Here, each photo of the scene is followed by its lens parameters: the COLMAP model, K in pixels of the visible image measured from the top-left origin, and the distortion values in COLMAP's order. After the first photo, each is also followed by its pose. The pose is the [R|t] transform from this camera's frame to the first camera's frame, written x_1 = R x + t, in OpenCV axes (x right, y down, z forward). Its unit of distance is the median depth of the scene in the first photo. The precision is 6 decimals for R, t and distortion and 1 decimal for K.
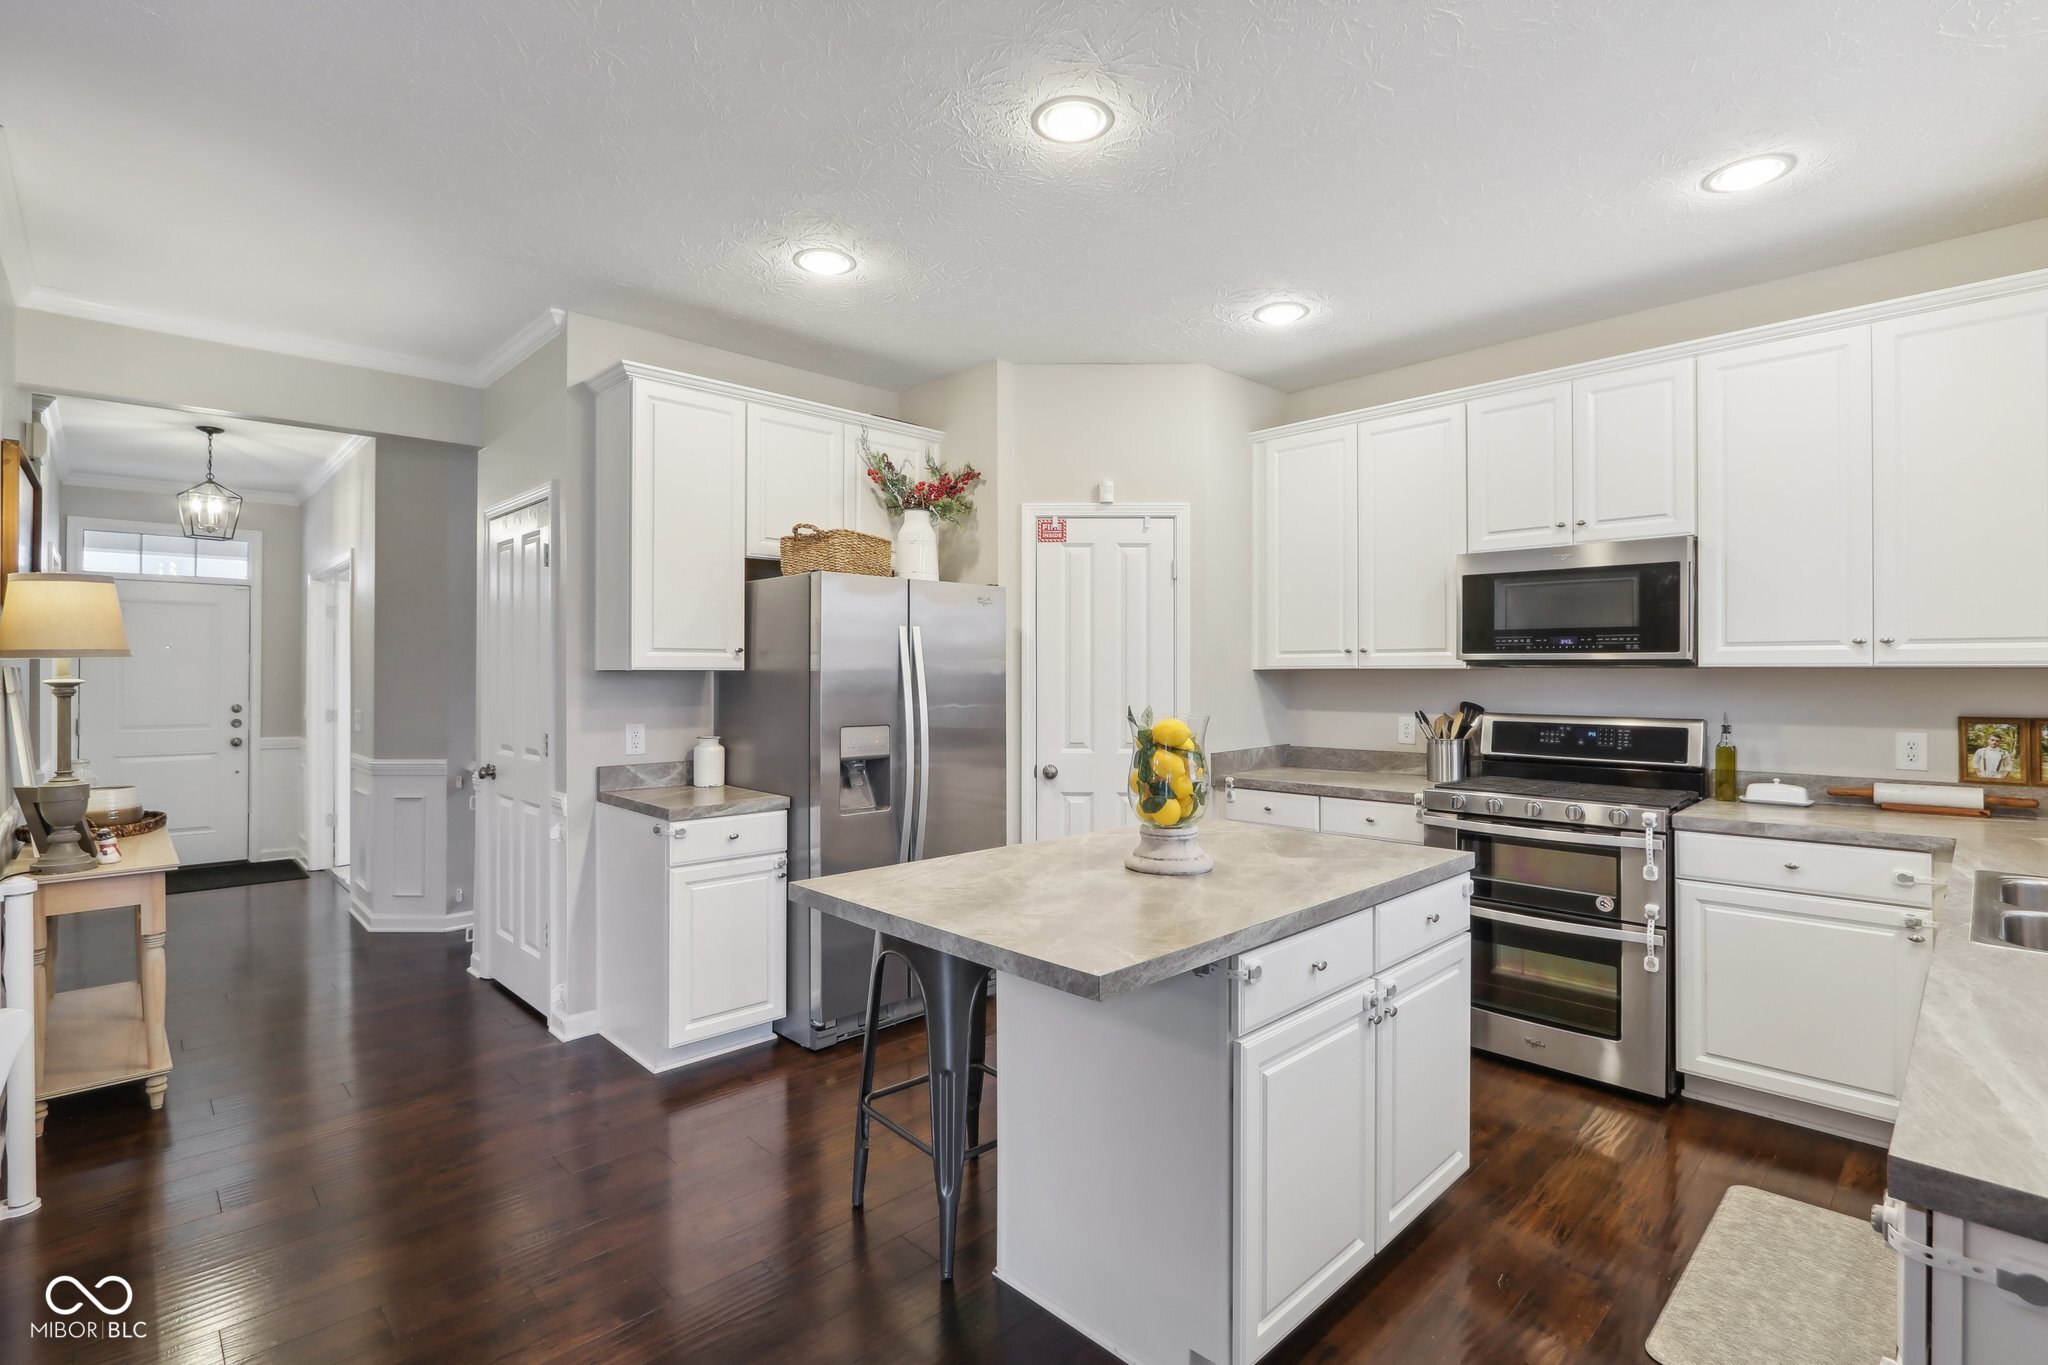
lens RADIAL K [[956.2, 0, 1022.3], [0, 956.2, 670.3], [0, 0, 1]] dist [-0.019744, 0.000358]
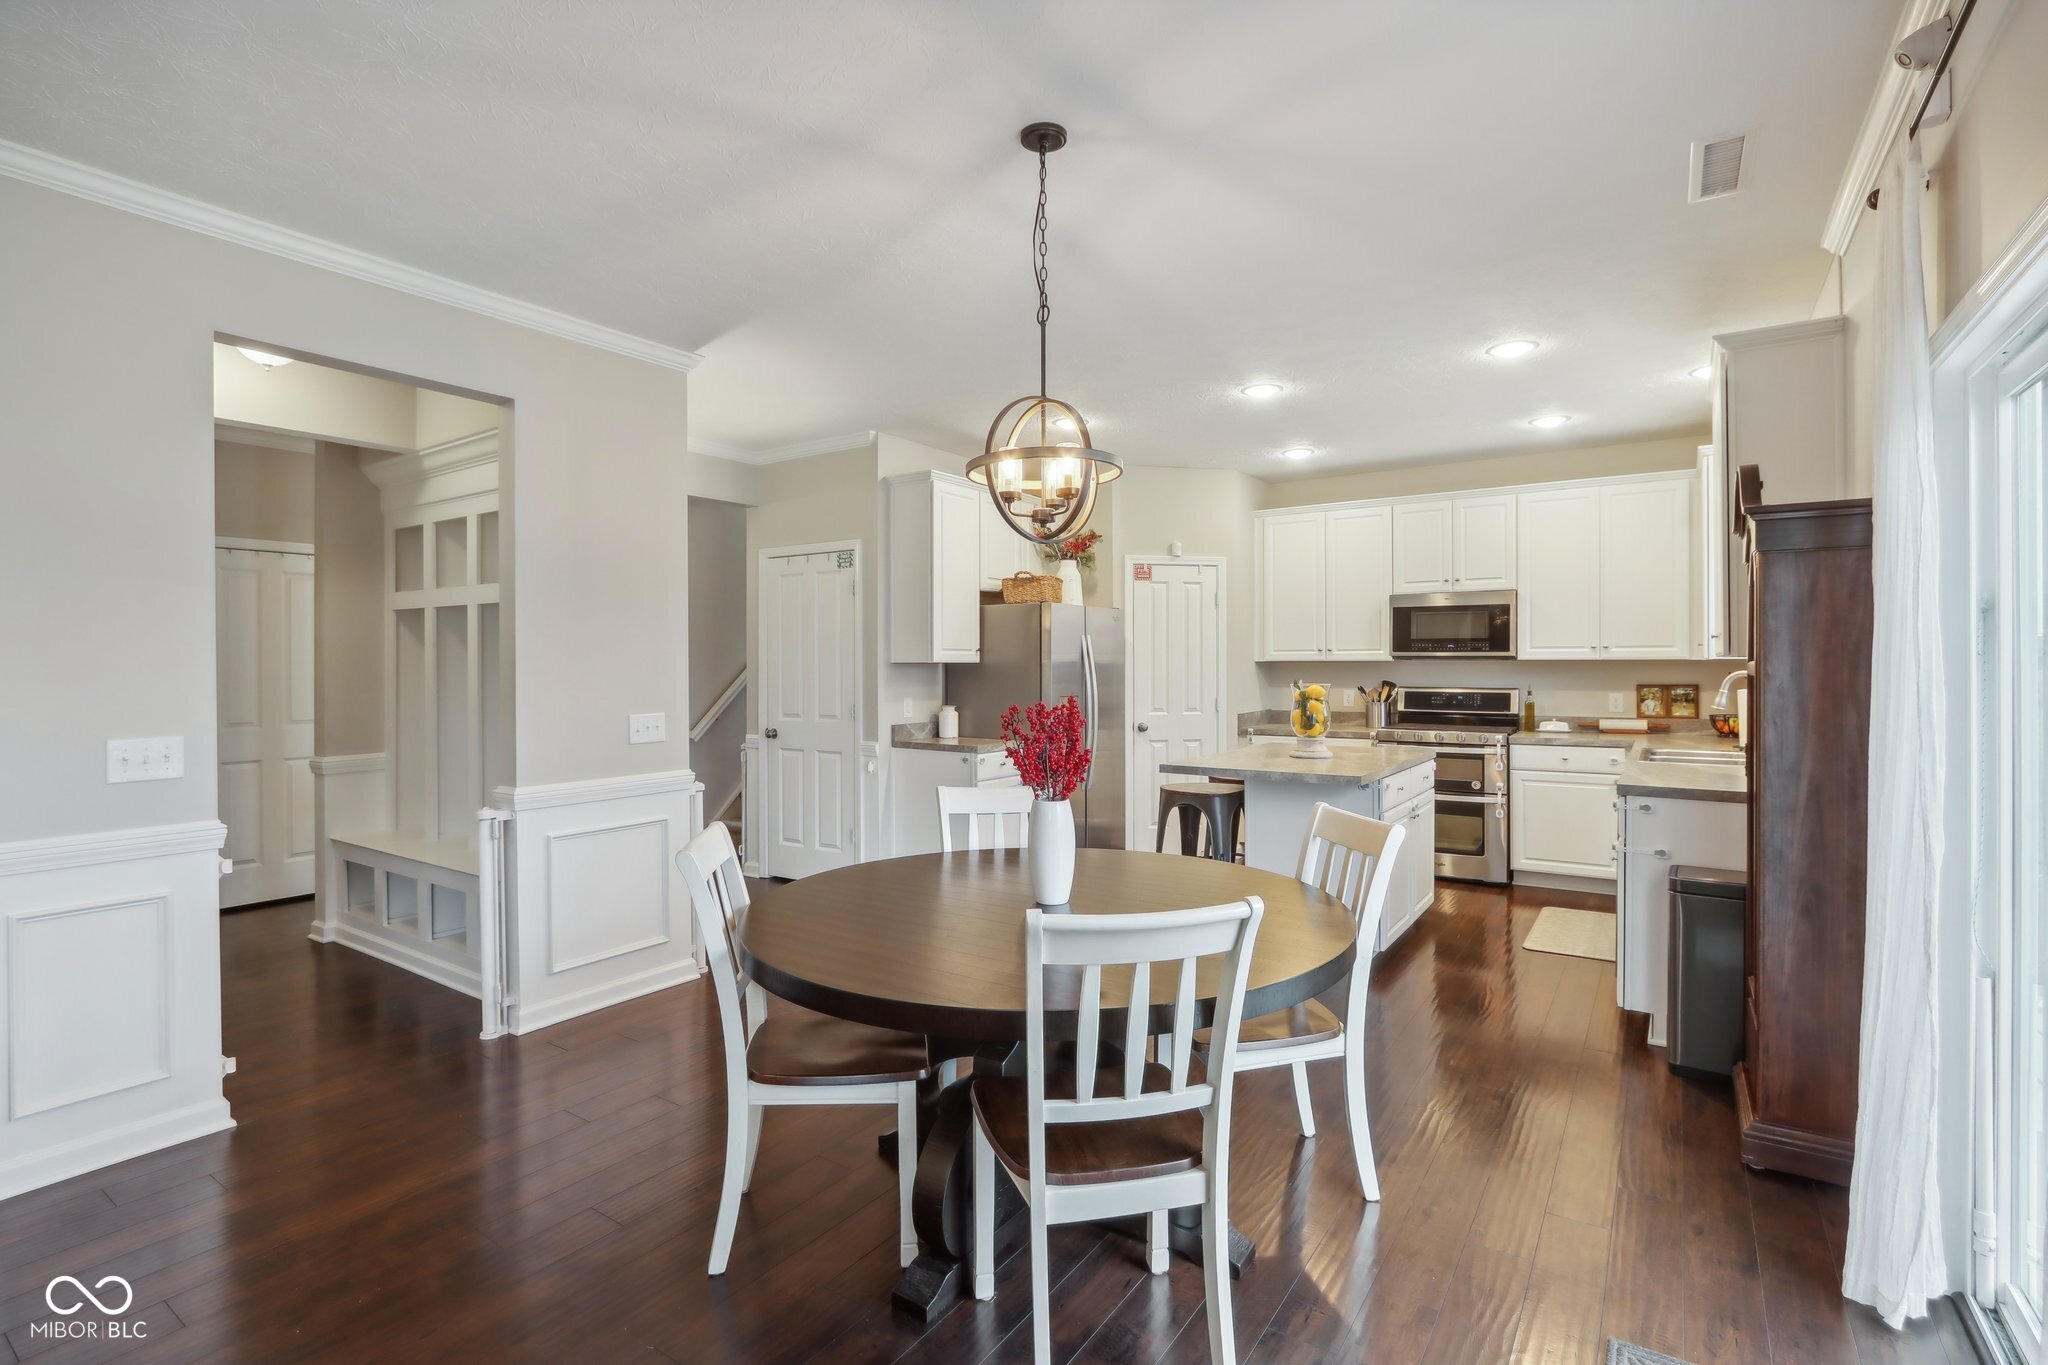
lens RADIAL K [[956.2, 0, 1027.2], [0, 956.2, 674.8], [0, 0, 1]] dist [-0.019744, 0.000358]
pose [[0.978476, -0.004405, 0.206313, -0.552384], [0.001809, 0.999917, 0.012766, 0.000303], [-0.206352, -0.012118, 0.978403, -0.568304]]
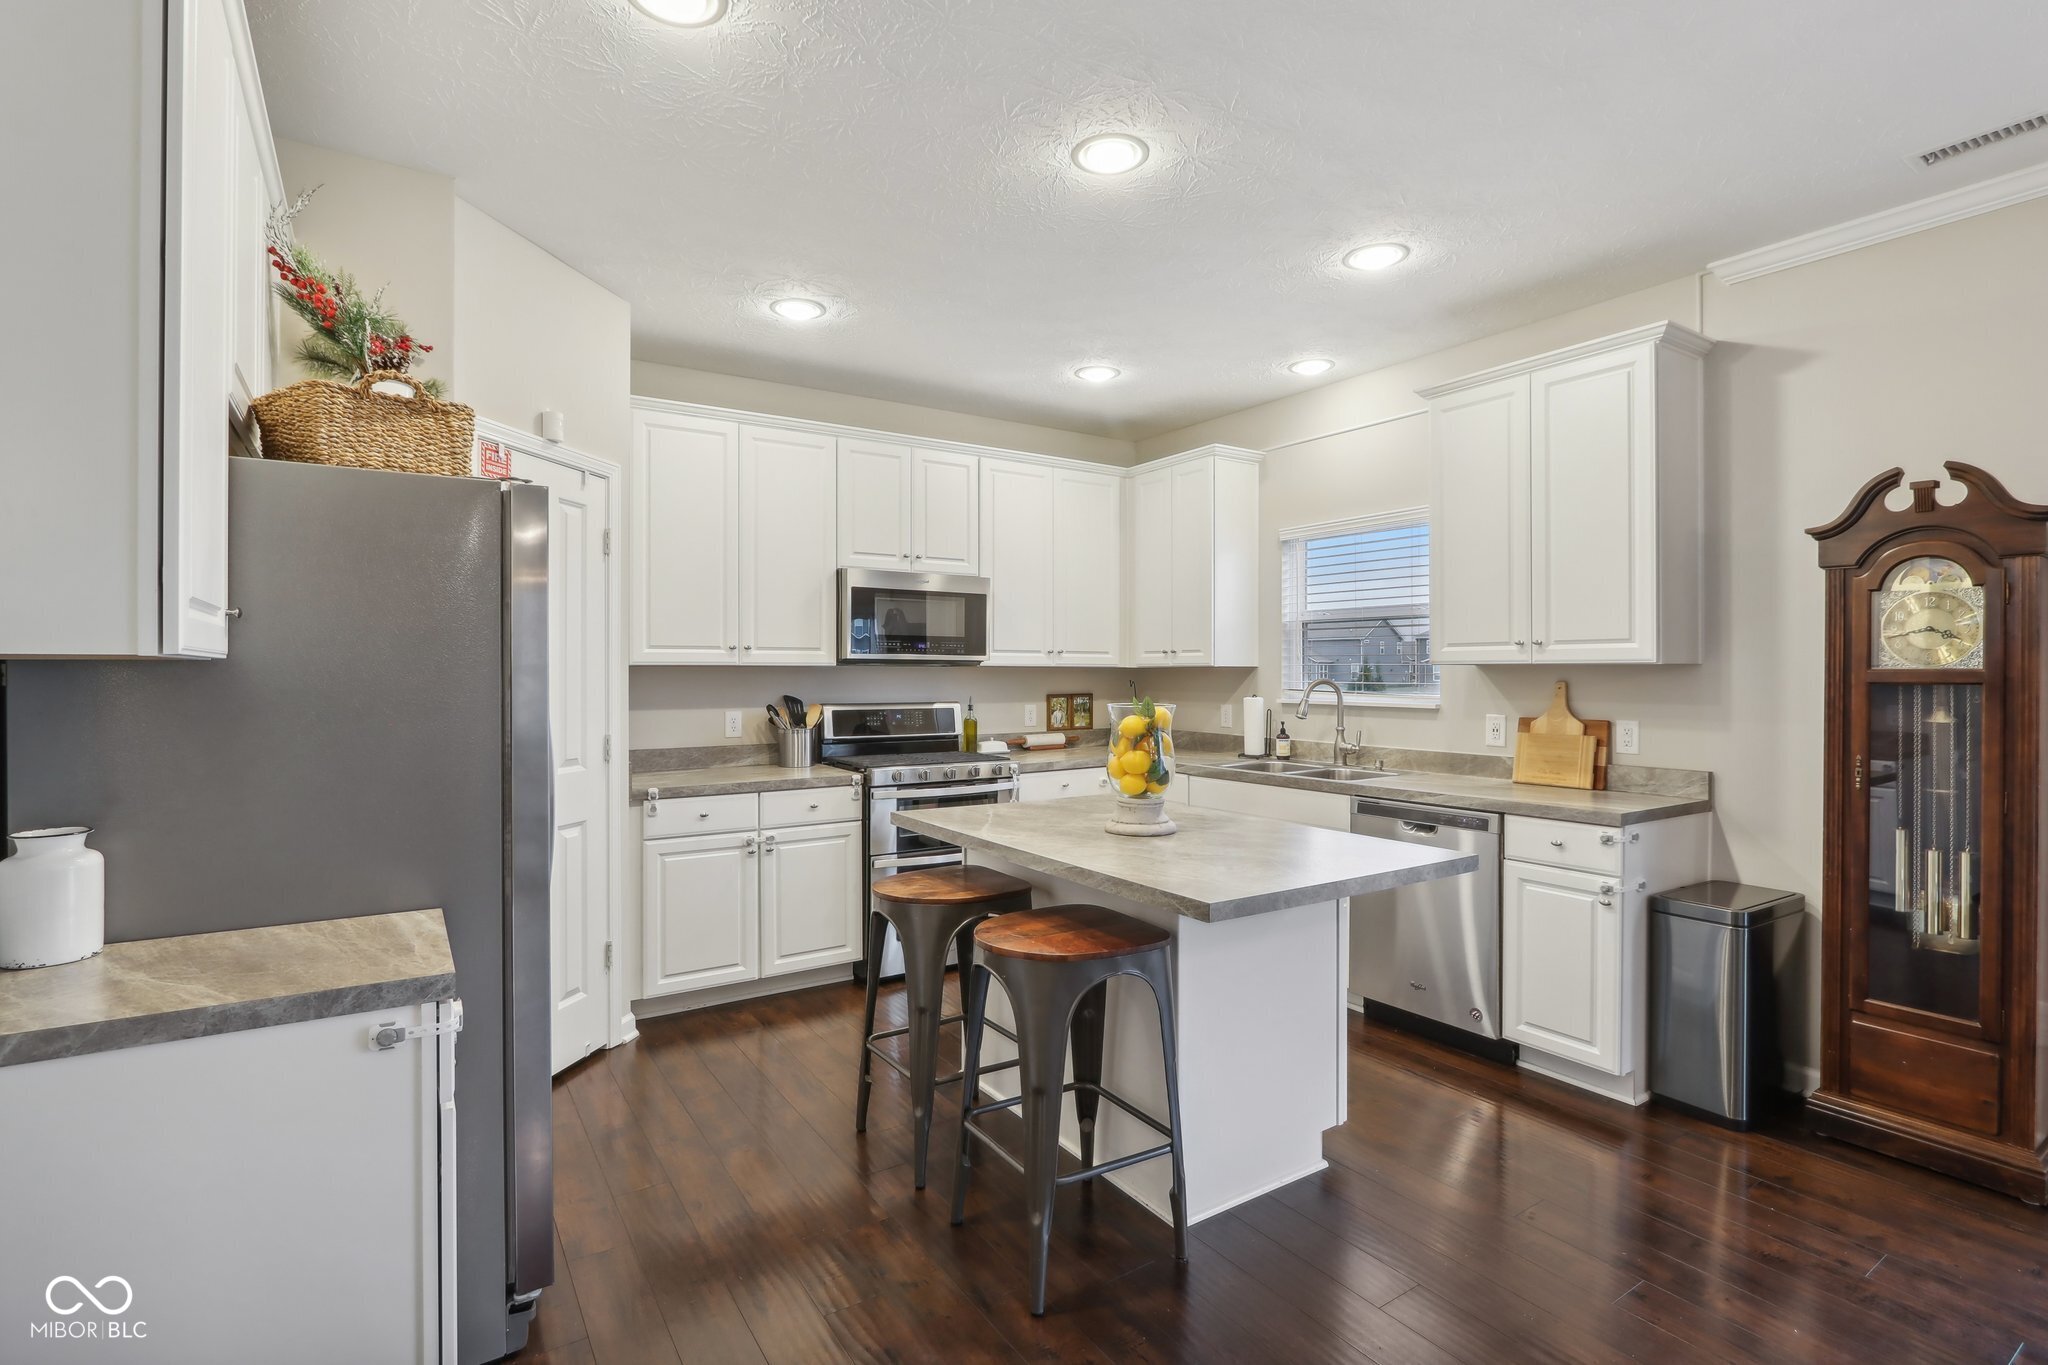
lens RADIAL K [[956.2, 0, 1010.0], [0, 956.2, 677.3], [0, 0, 1]] dist [-0.019744, 0.000358]
pose [[0.192398, -0.005400, 0.981302, -0.660524], [-0.003190, 0.999976, 0.006128, 0.004407], [-0.981312, -0.004309, 0.192376, 0.583273]]
